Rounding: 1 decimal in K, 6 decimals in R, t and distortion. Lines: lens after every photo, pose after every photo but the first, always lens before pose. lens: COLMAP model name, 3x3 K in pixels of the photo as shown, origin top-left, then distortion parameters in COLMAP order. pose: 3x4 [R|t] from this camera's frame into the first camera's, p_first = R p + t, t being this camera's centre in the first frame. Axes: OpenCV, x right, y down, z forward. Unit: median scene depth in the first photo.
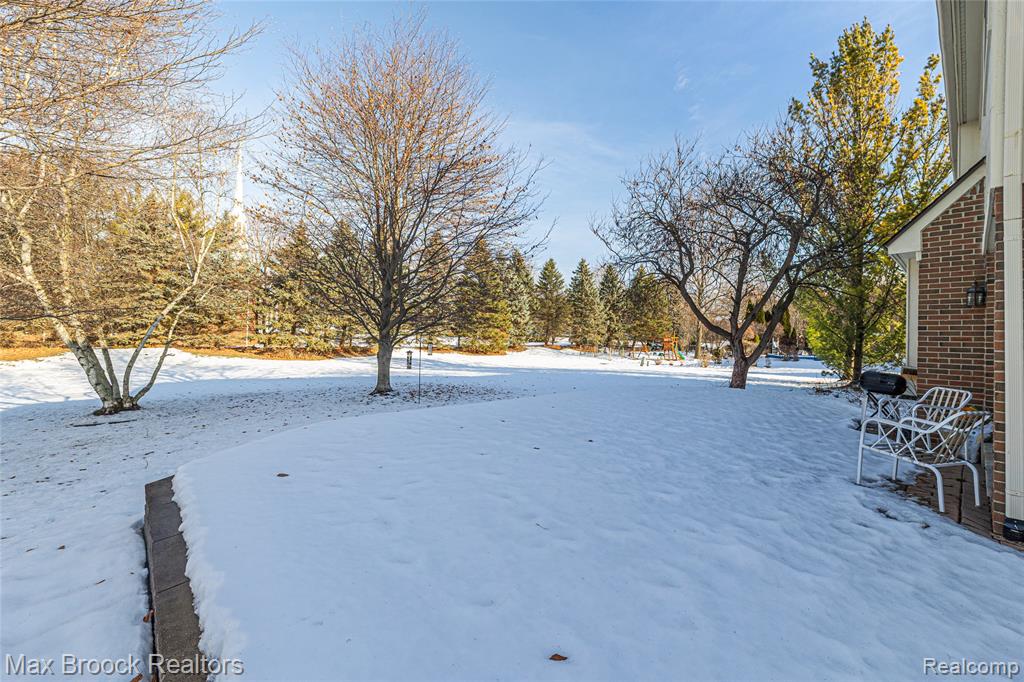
lens RADIAL K [[412.6, 0, 516.3], [0, 412.6, 339.5], [0, 0, 1]] dist [0.000157, -0.000046]
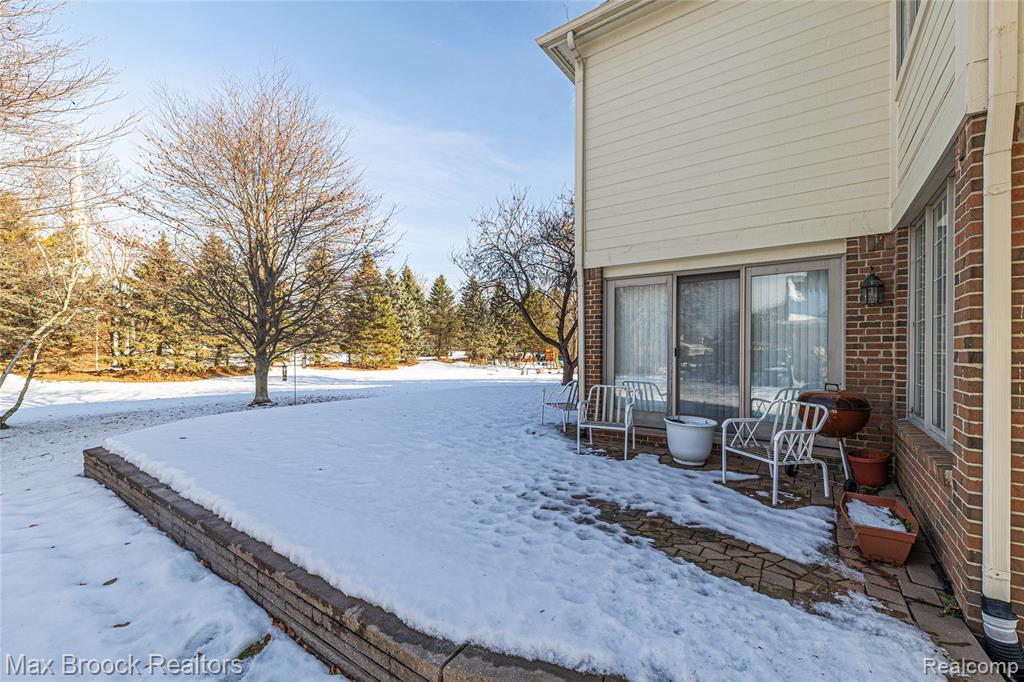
lens RADIAL K [[423.8, 0, 512.7], [0, 423.8, 359.6], [0, 0, 1]] dist [-0.001623, -0.000405]
pose [[0.977241, -0.031234, 0.209821, 0.038031], [0.028309, 0.999456, 0.016933, 0.003066], [-0.210236, -0.010608, 0.977593, -0.095266]]
